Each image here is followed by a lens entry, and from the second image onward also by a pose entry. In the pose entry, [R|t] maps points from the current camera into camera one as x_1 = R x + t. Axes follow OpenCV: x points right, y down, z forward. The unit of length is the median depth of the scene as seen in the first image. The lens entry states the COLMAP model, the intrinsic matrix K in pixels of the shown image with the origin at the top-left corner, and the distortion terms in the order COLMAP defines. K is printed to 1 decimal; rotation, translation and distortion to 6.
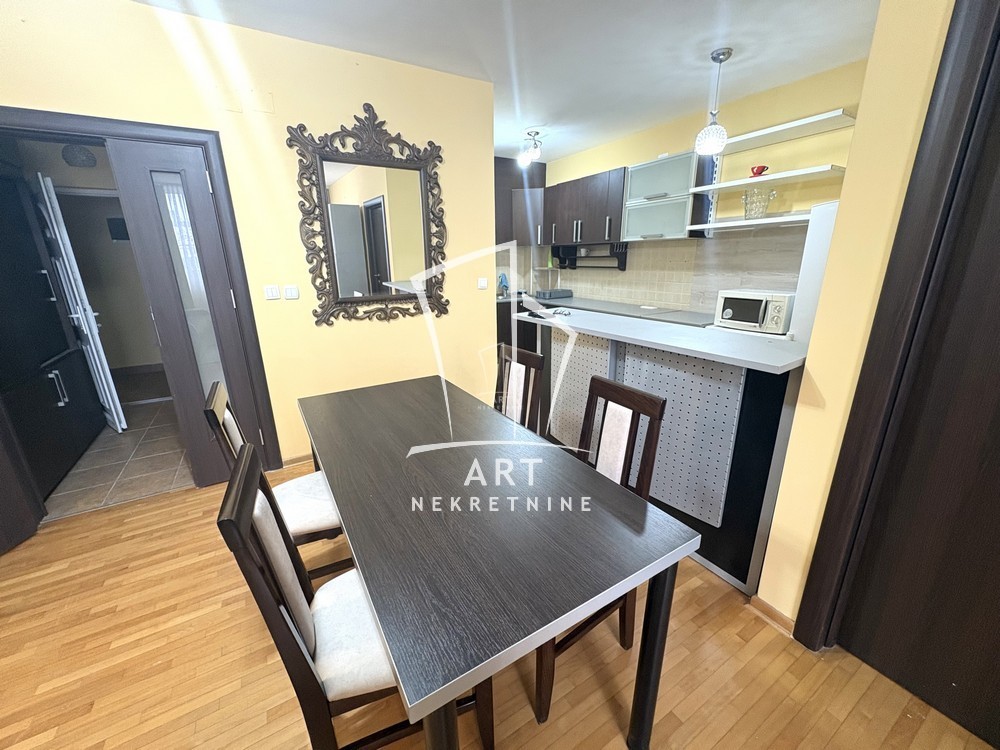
lens RADIAL K [[396.5, 0, 499.6], [0, 396.5, 373.0], [0, 0, 1]] dist [0.002267, -0.000014]
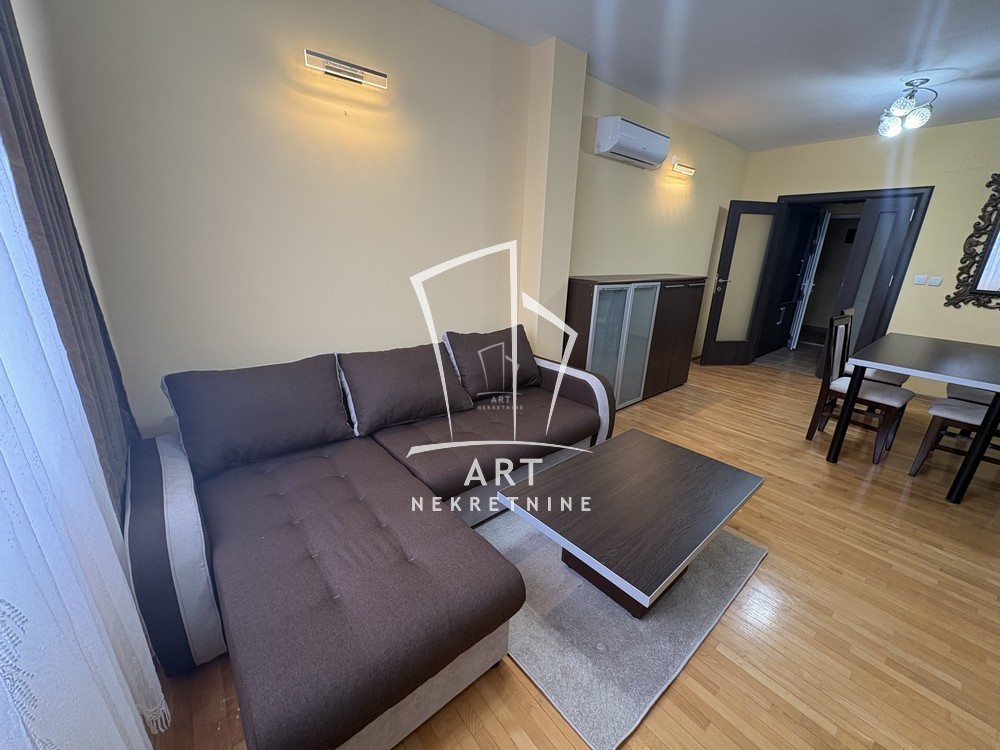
lens RADIAL K [[396.5, 0, 503.8], [0, 396.5, 372.7], [0, 0, 1]] dist [0.002267, -0.000014]
pose [[0.142017, 0.317262, -0.937644, 0.765538], [-0.317342, 0.911840, 0.260466, 0.240200], [0.937617, 0.260563, 0.230177, -0.801821]]
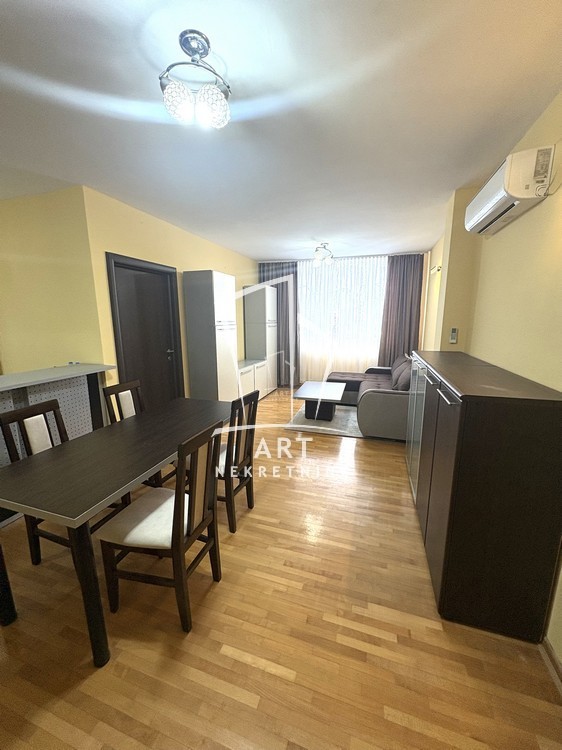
lens RADIAL K [[297.4, 0, 279.7], [0, 297.4, 375.3], [0, 0, 1]] dist [0.002267, -0.000014]
pose [[-0.646393, -0.133013, 0.751321, -0.808069], [0.227944, 0.906056, 0.356517, -0.211145], [-0.728160, 0.401709, -0.555349, 0.630192]]
